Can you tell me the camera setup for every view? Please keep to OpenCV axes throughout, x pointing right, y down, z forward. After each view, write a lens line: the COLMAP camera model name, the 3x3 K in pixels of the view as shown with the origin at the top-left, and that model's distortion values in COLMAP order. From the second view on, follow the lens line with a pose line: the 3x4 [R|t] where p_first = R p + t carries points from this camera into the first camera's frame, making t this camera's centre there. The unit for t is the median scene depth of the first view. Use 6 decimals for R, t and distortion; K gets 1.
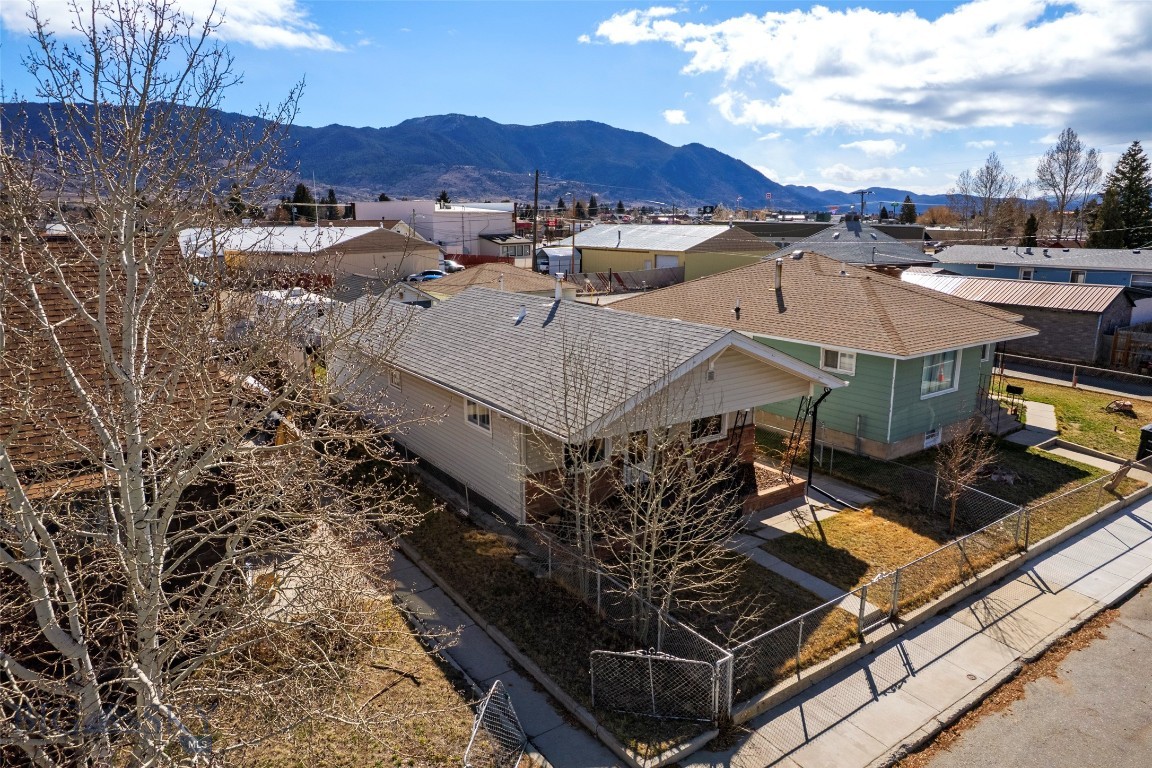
lens RADIAL K [[725.1, 0, 570.5], [0, 725.1, 384.6], [0, 0, 1]] dist [-0.059884, 0.053125]
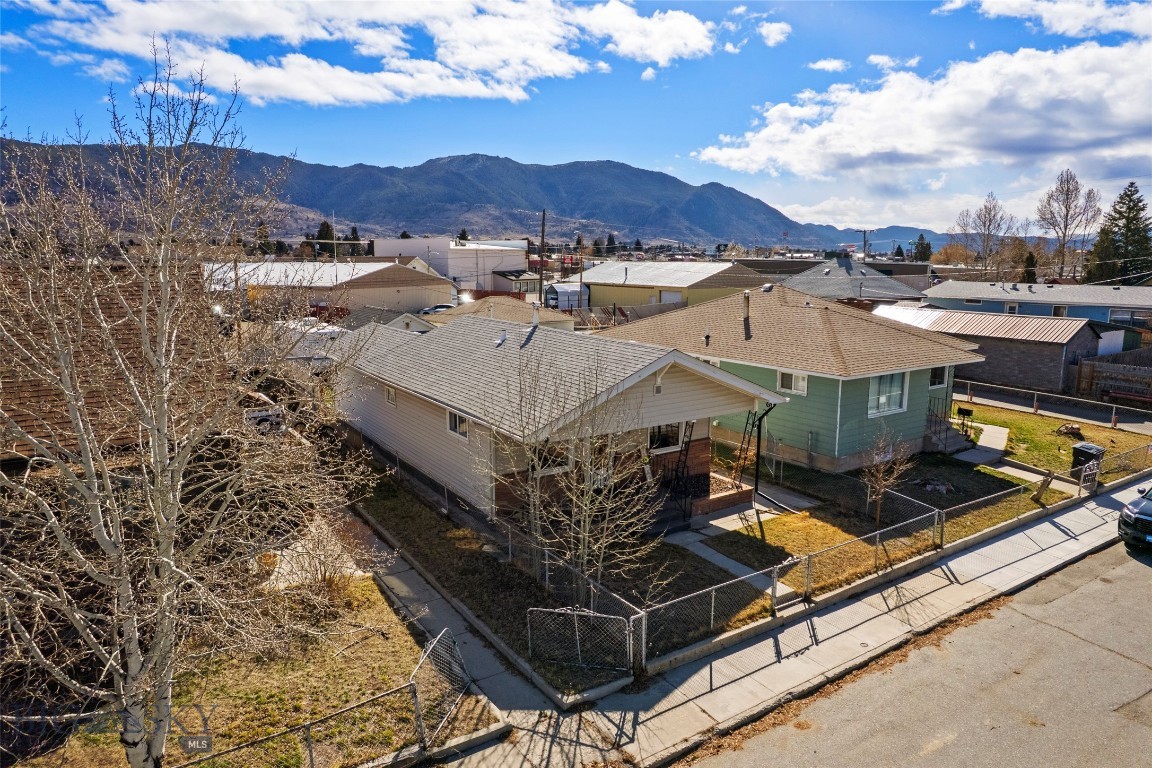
lens RADIAL K [[725.1, 0, 571.6], [0, 725.1, 377.6], [0, 0, 1]] dist [-0.059884, 0.053125]
pose [[0.999689, 0.006485, -0.024065, 0.075870], [-0.007902, 0.998210, -0.059286, 0.033636], [0.023638, 0.059458, 0.997951, -0.130484]]
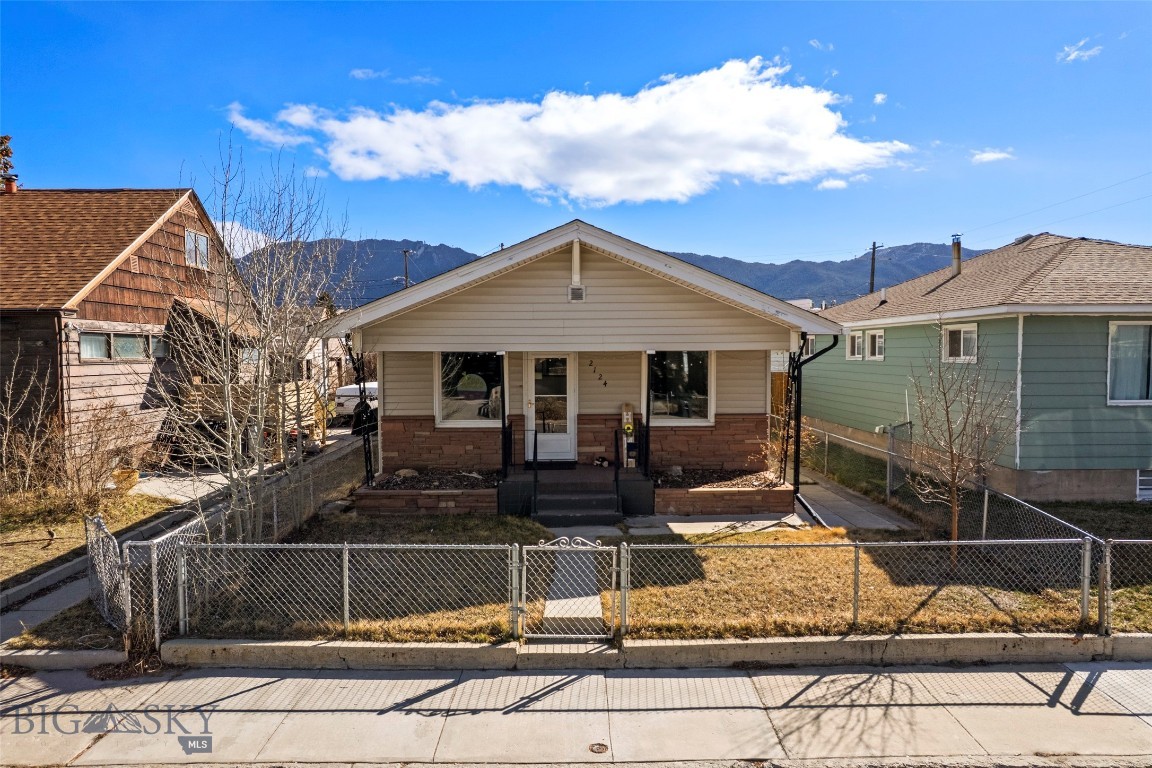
lens RADIAL K [[725.1, 0, 582.4], [0, 725.1, 382.2], [0, 0, 1]] dist [-0.059884, 0.053125]
pose [[0.833324, 0.024215, -0.552255, 0.546146], [-0.122146, 0.982412, -0.141236, 0.161193], [0.539122, 0.185151, 0.821625, 0.375083]]
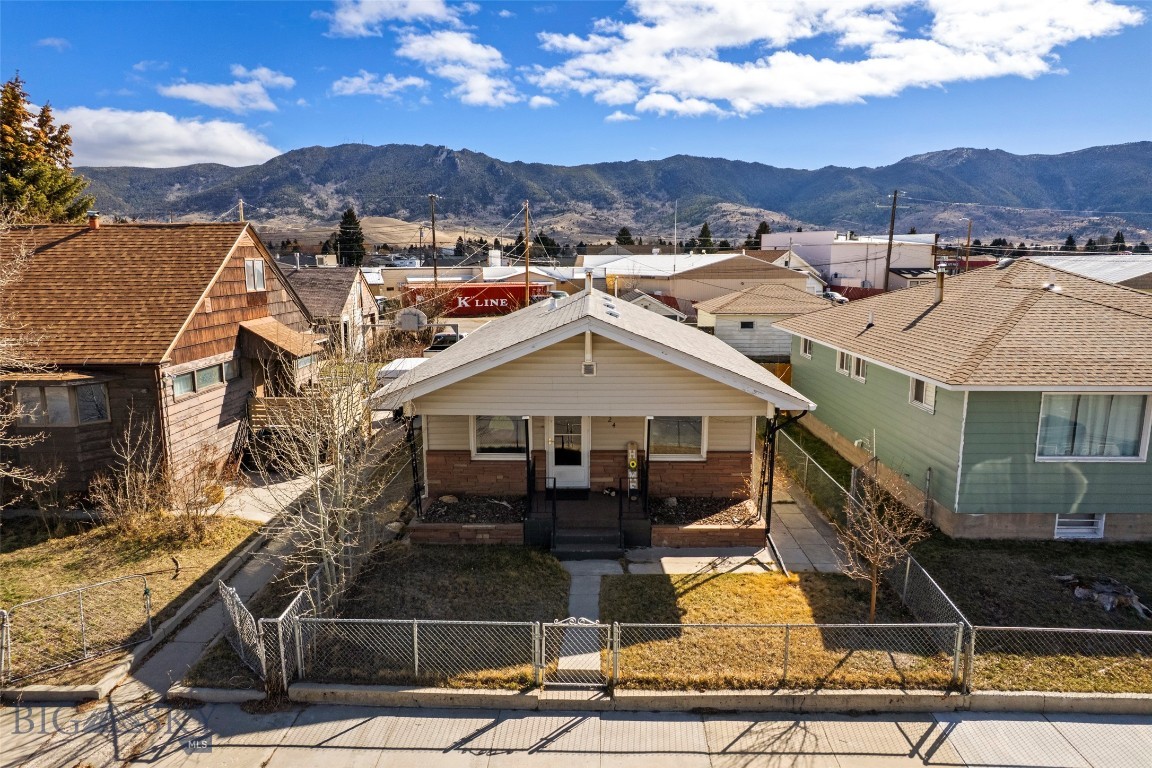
lens RADIAL K [[725.1, 0, 583.4], [0, 725.1, 379.6], [0, 0, 1]] dist [-0.059884, 0.053125]
pose [[0.814917, 0.097454, -0.571326, 0.623873], [-0.131607, 0.991126, -0.018658, 0.015699], [0.564438, 0.090395, 0.820511, 0.248283]]
